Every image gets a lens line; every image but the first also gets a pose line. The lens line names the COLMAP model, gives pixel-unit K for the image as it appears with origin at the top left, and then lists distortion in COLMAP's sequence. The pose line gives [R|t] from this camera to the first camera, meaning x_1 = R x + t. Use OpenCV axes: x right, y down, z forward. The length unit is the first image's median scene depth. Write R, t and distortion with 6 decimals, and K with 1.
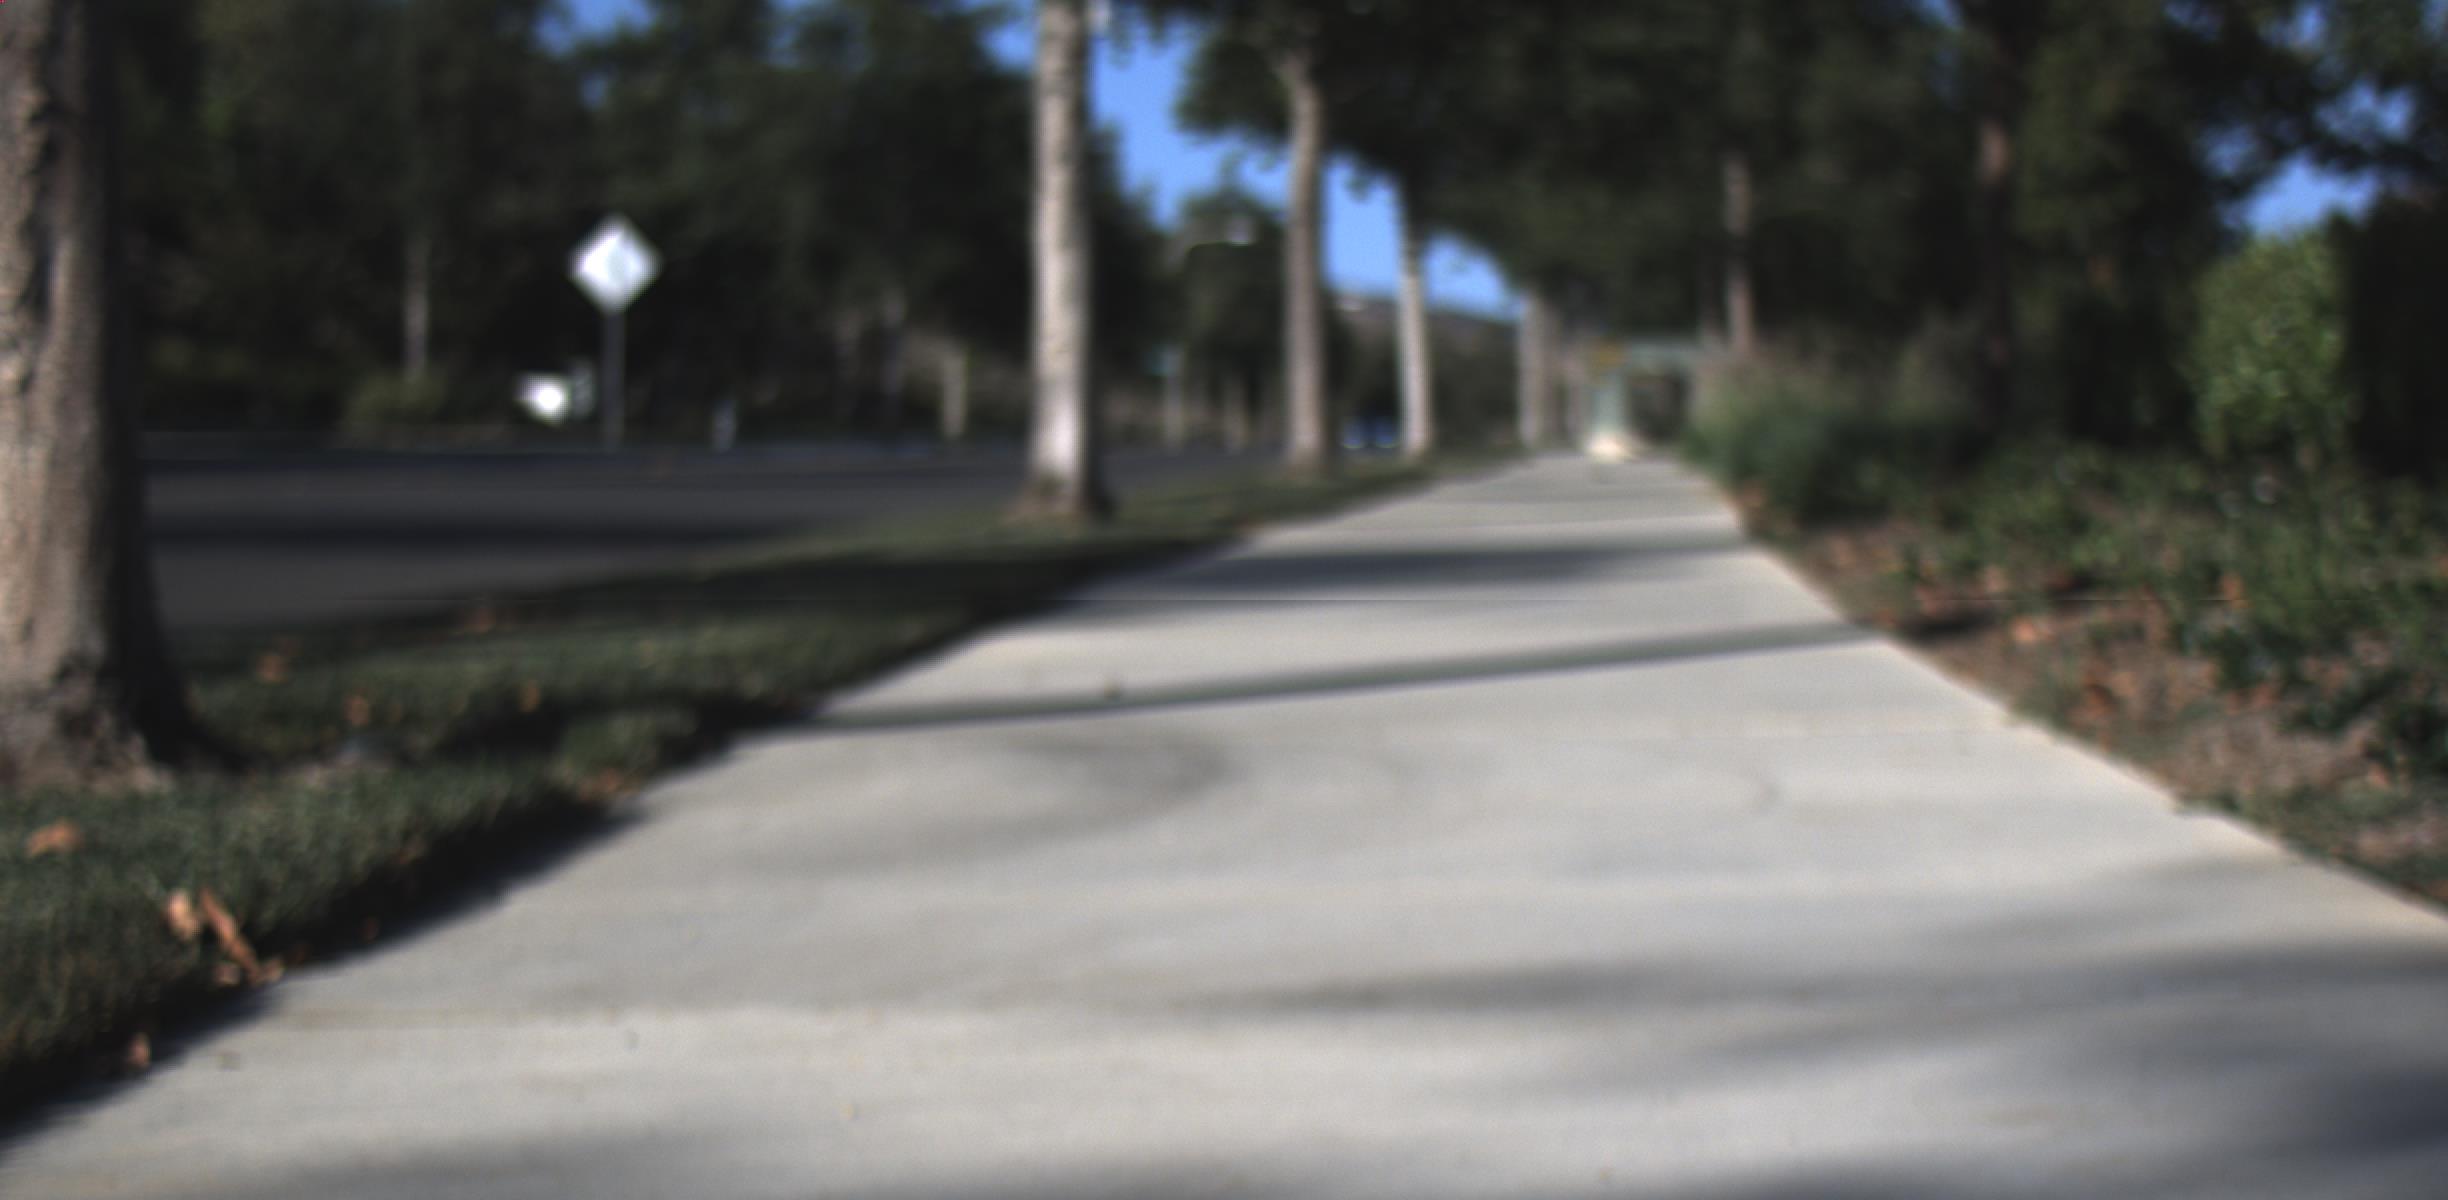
lens RADIAL K [[4675.3, 0, 1224.0], [0, 4675.3, 600.0], [0, 0, 1]] dist [0.001354, 0.274620]
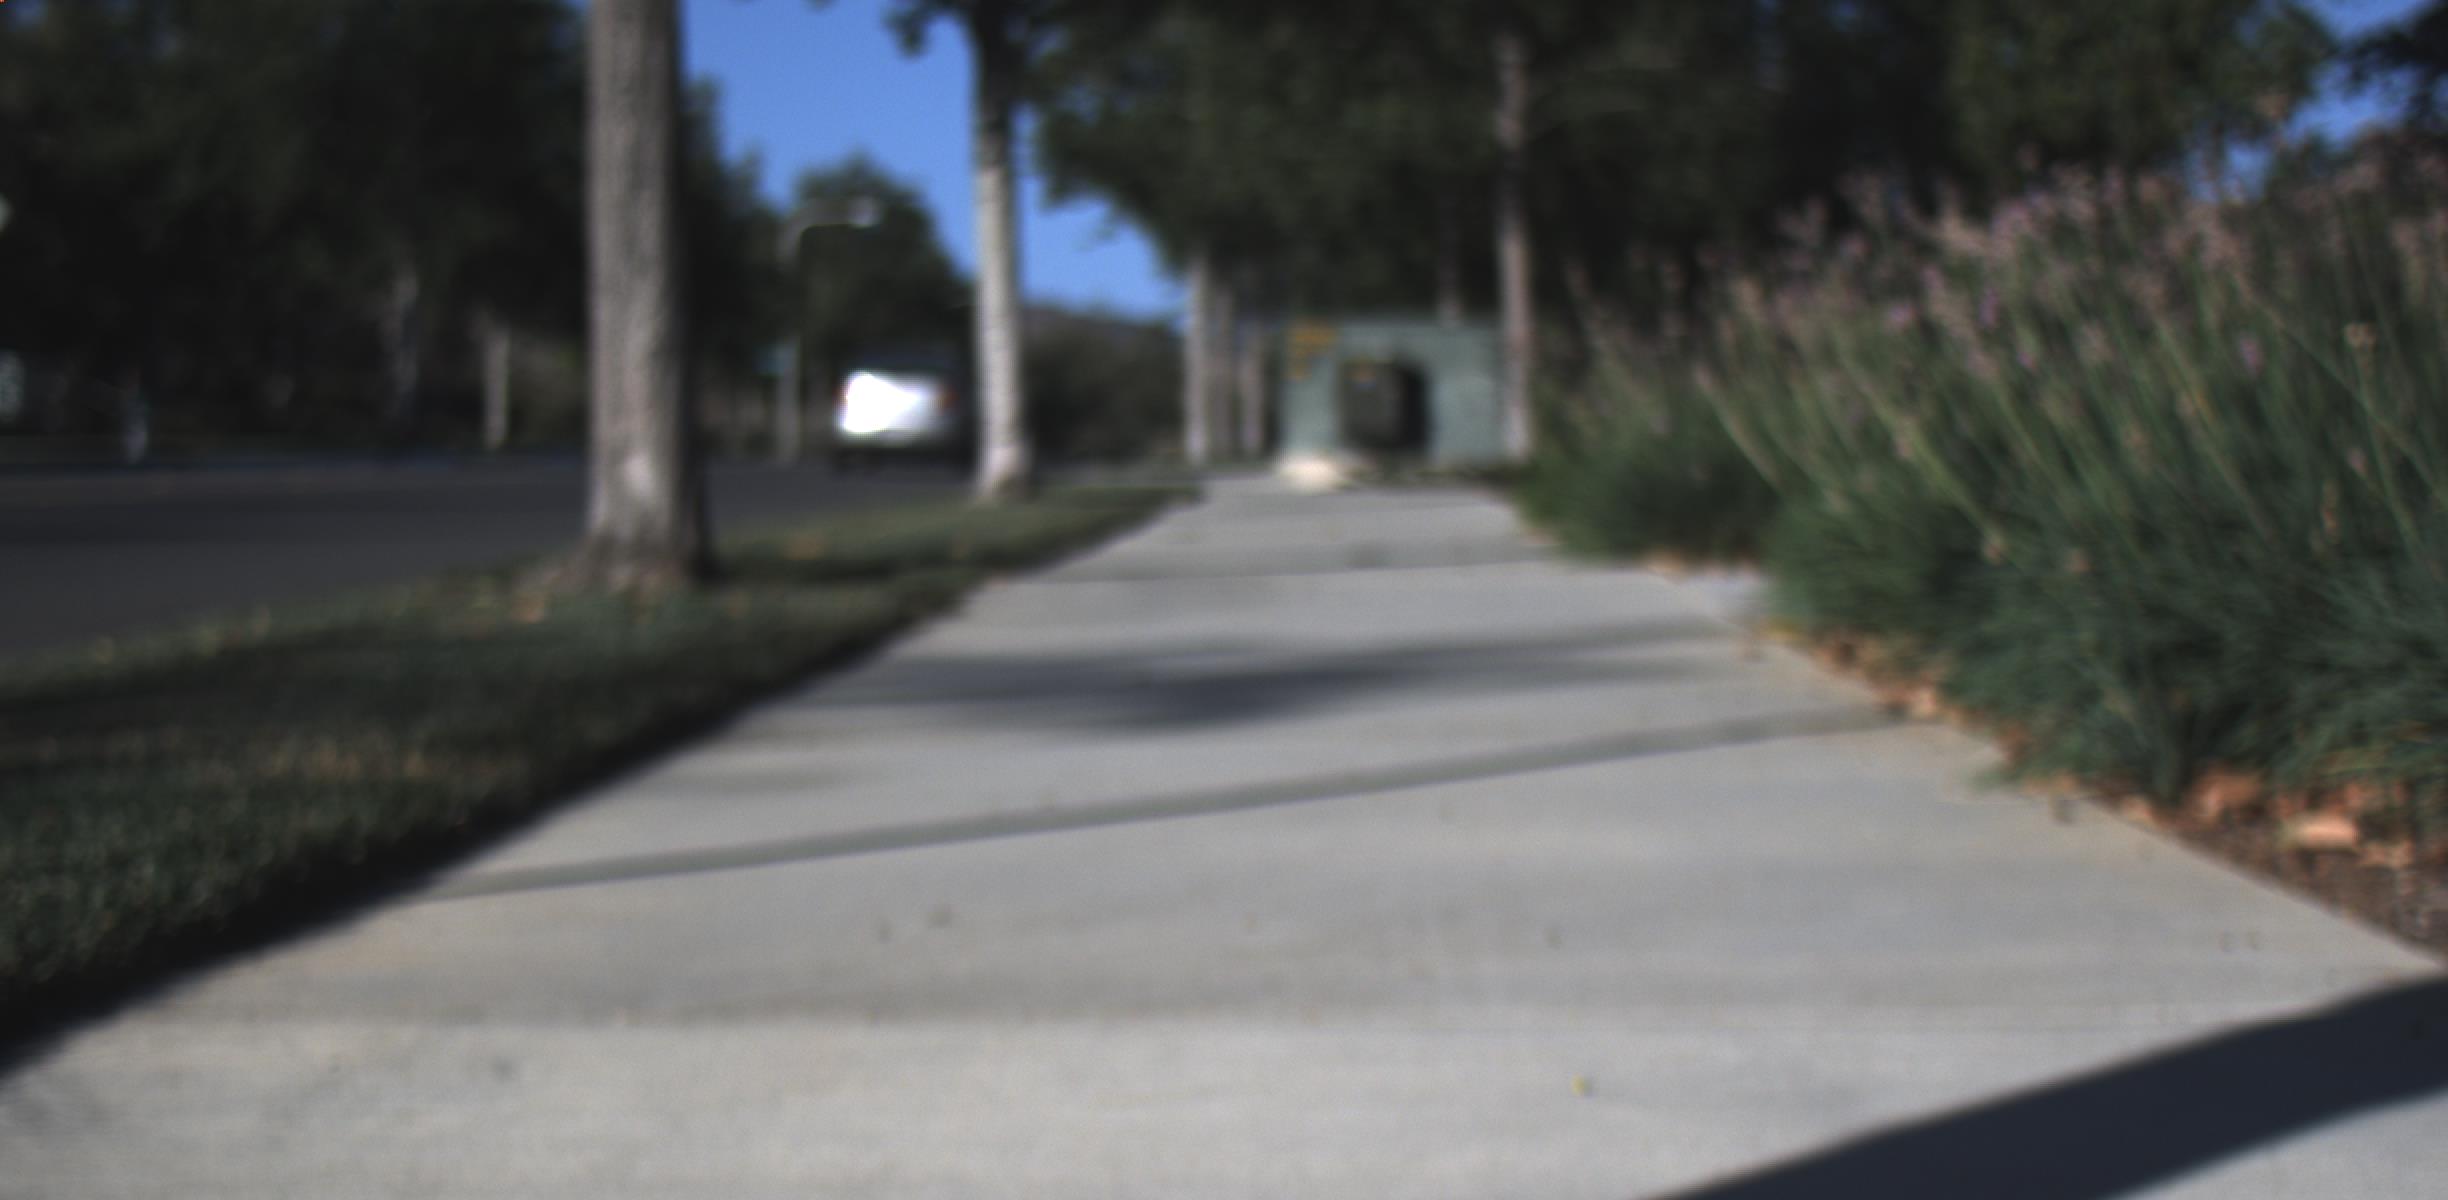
lens RADIAL K [[4675.3, 0, 1224.0], [0, 4675.3, 600.0], [0, 0, 1]] dist [0.001354, 0.274620]
pose [[0.997368, 0.003363, 0.072425, 0.019535], [-0.003235, 0.999993, -0.001883, -0.012439], [-0.072430, 0.001644, 0.997372, 0.311577]]
